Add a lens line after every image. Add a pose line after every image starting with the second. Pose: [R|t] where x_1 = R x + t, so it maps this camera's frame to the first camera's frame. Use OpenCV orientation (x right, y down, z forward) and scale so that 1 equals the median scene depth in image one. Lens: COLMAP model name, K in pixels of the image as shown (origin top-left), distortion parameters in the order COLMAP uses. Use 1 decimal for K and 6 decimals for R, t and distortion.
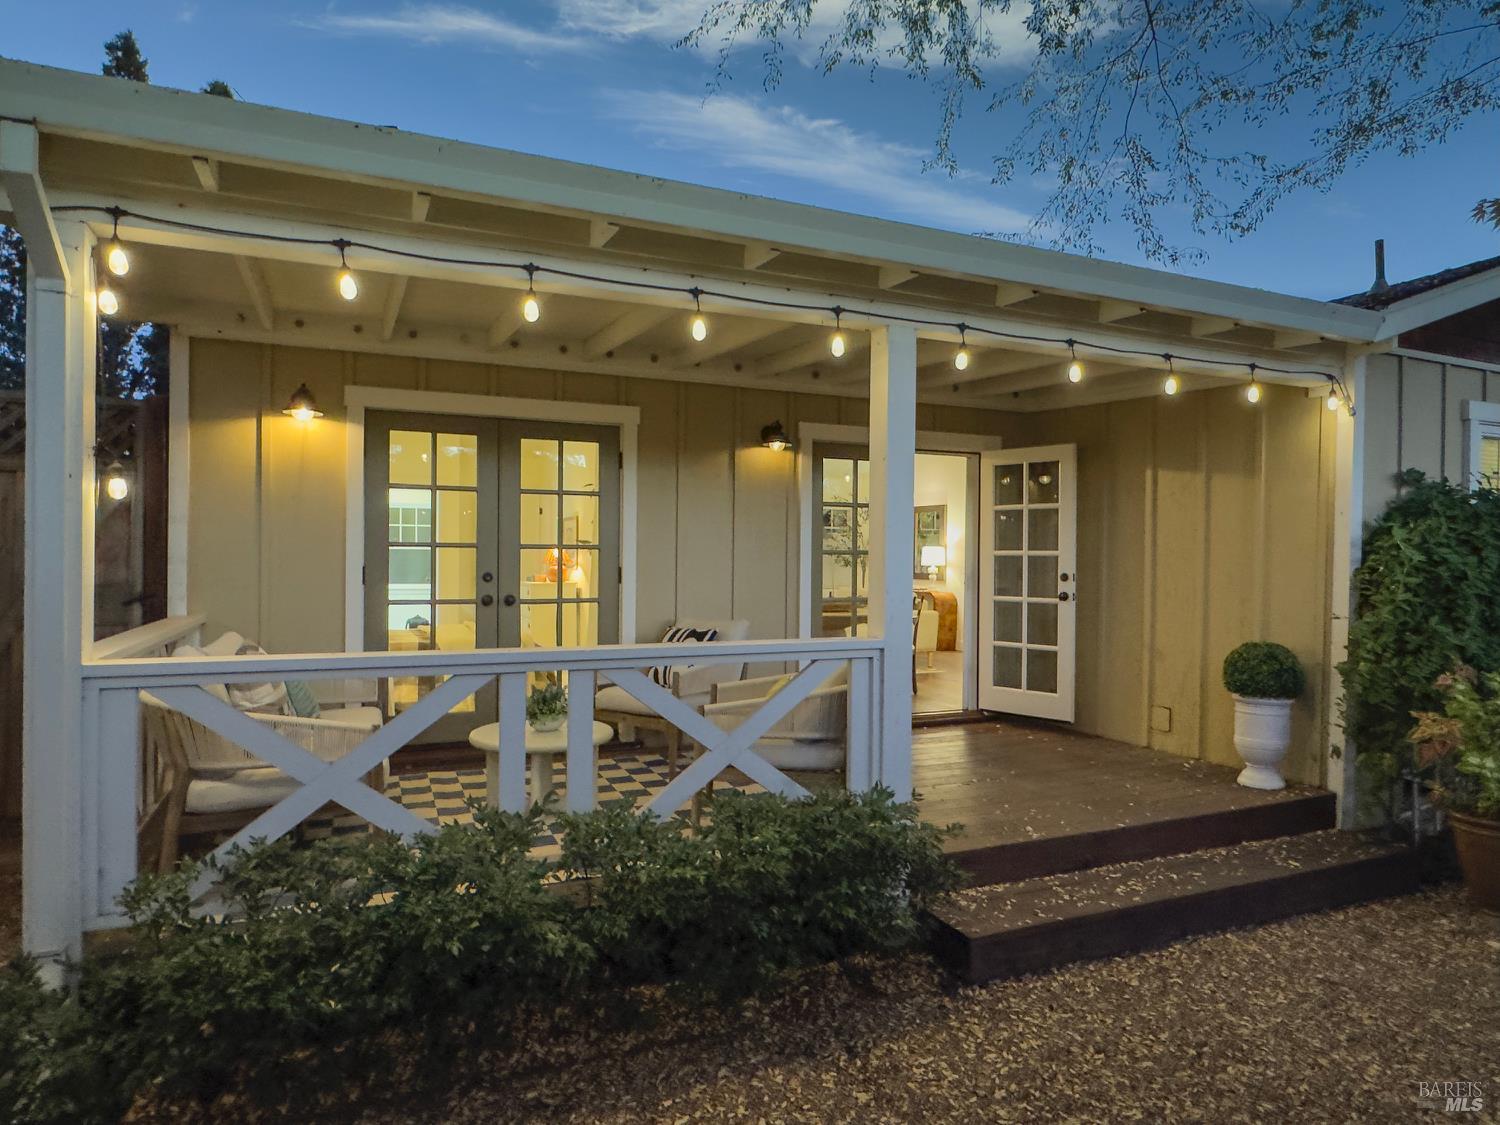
lens RADIAL K [[914.9, 0, 748.5], [0, 914.9, 560.4], [0, 0, 1]] dist [-0.004157, 0.002402]
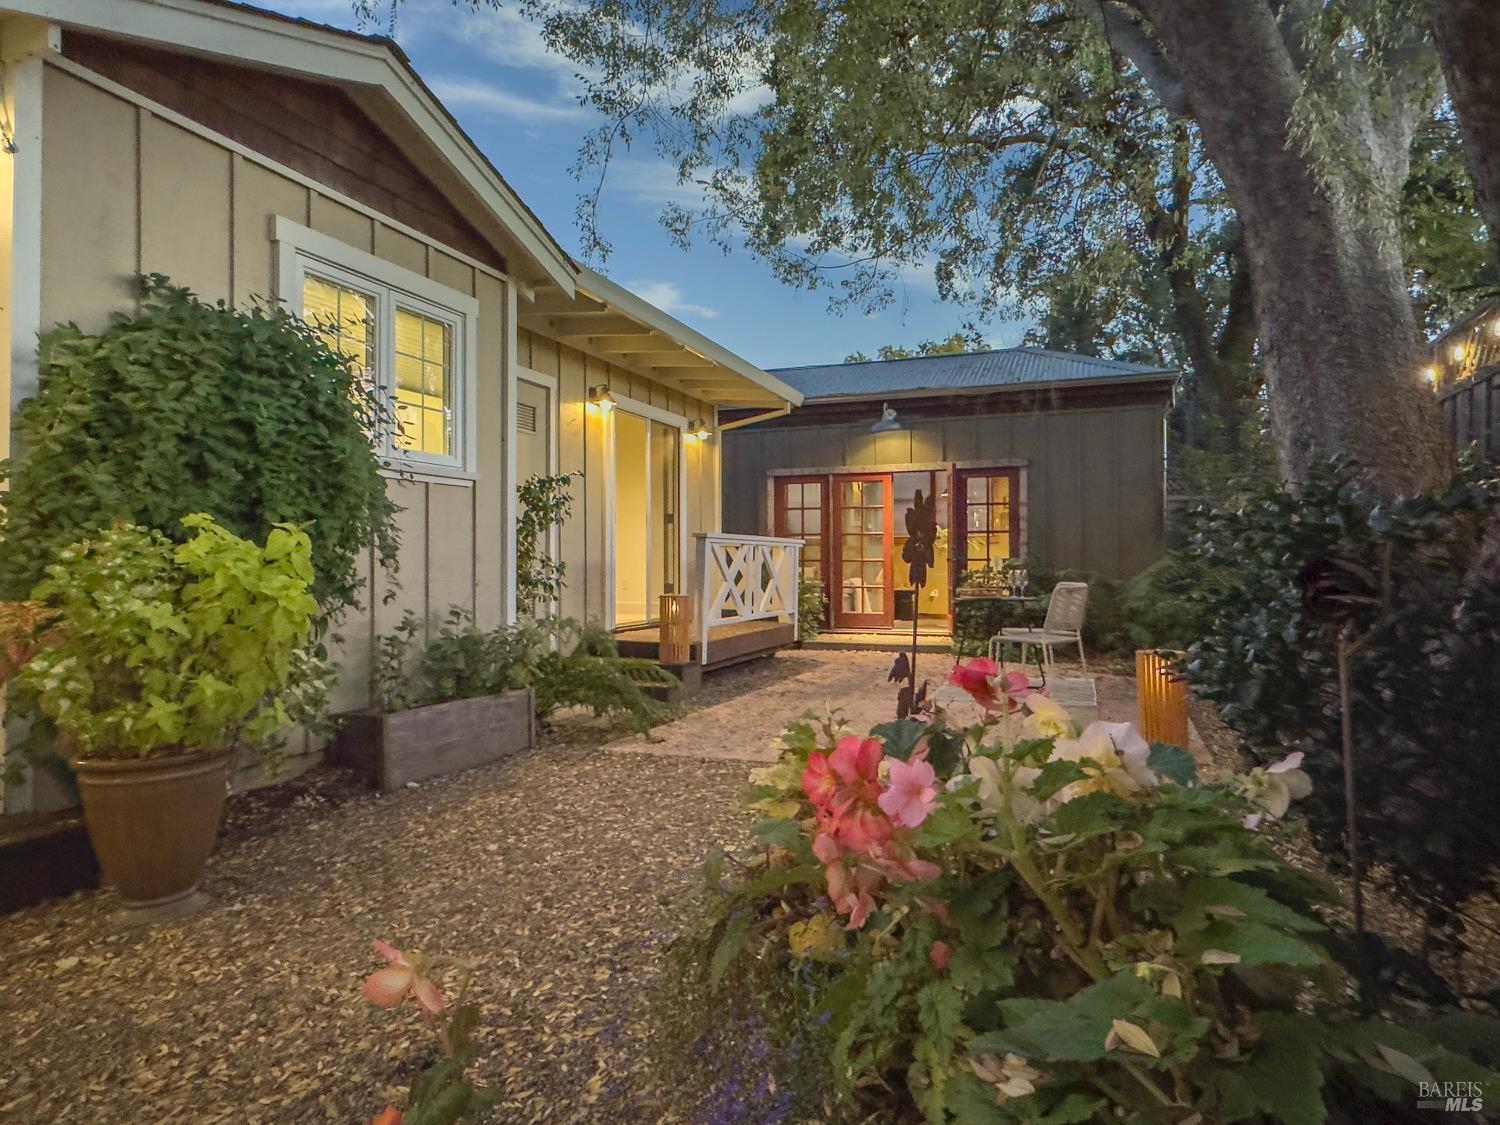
lens RADIAL K [[914.9, 0, 748.5], [0, 914.9, 560.4], [0, 0, 1]] dist [-0.004157, 0.002402]
pose [[0.708484, -0.008841, 0.705672, 0.602830], [0.009353, 0.999951, 0.003137, 0.130549], [-0.705665, 0.004378, 0.708532, 0.208136]]
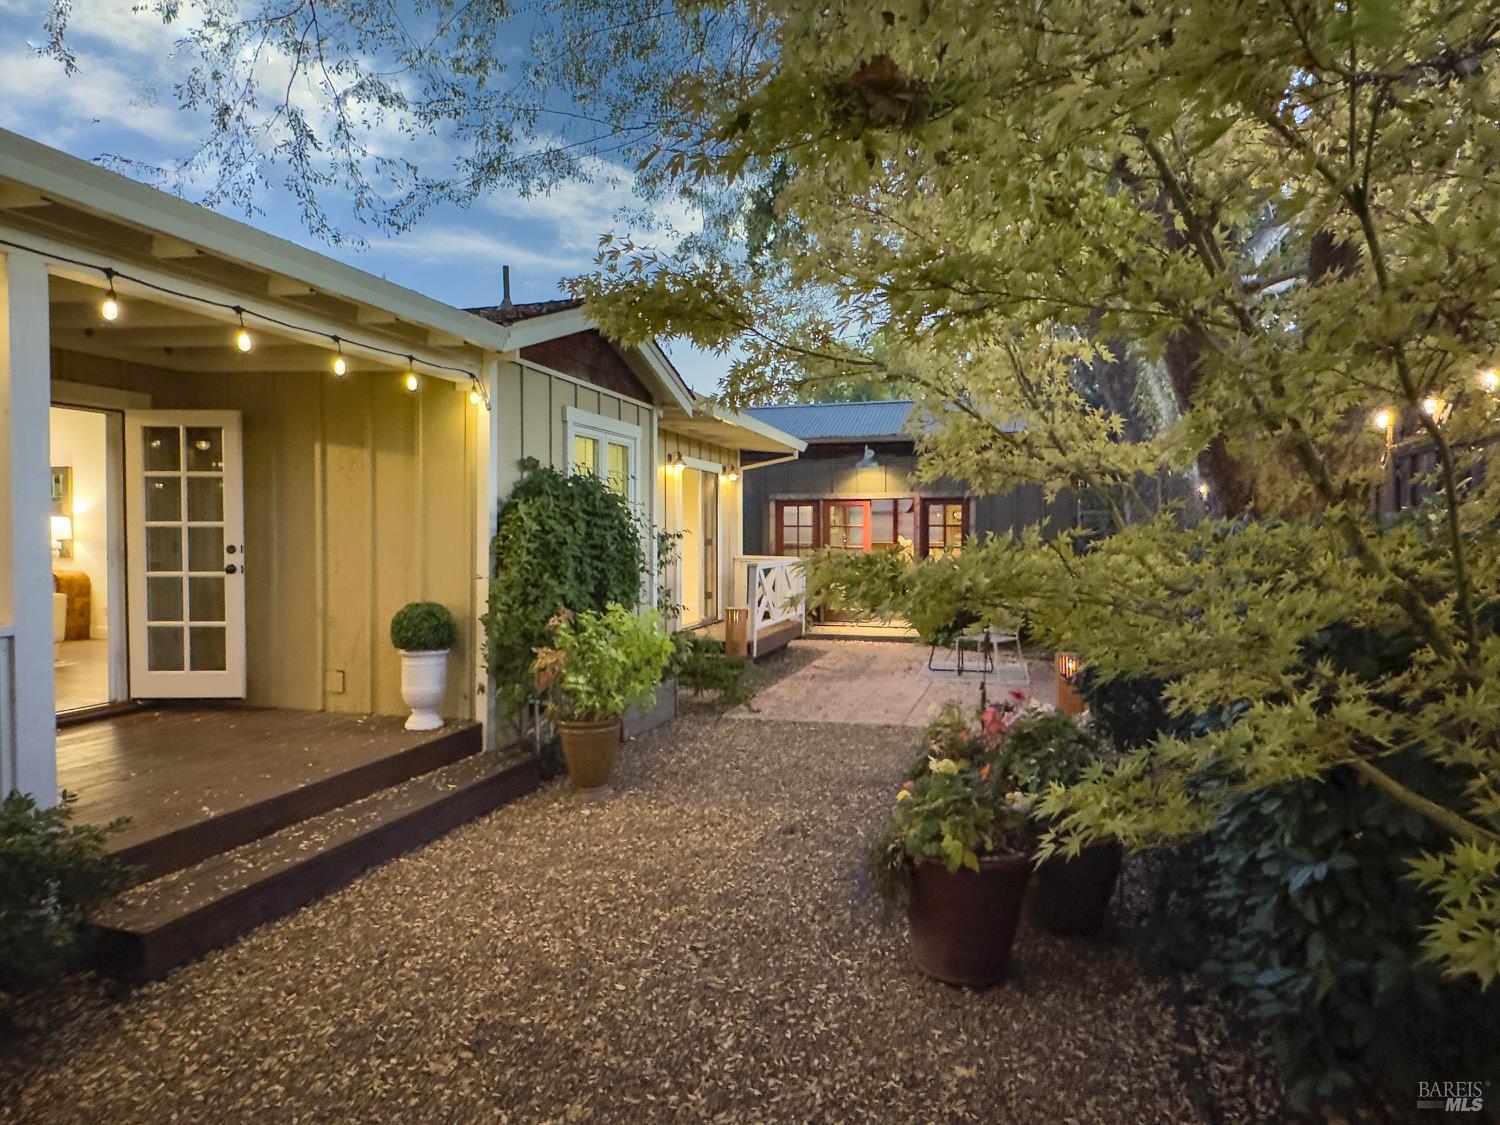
lens RADIAL K [[914.9, 0, 748.5], [0, 914.9, 560.4], [0, 0, 1]] dist [-0.004157, 0.002402]
pose [[0.653814, -0.030103, 0.756056, -0.036010], [0.006406, 0.999393, 0.034252, 0.000966], [-0.756628, -0.017551, 0.653610, -0.056320]]
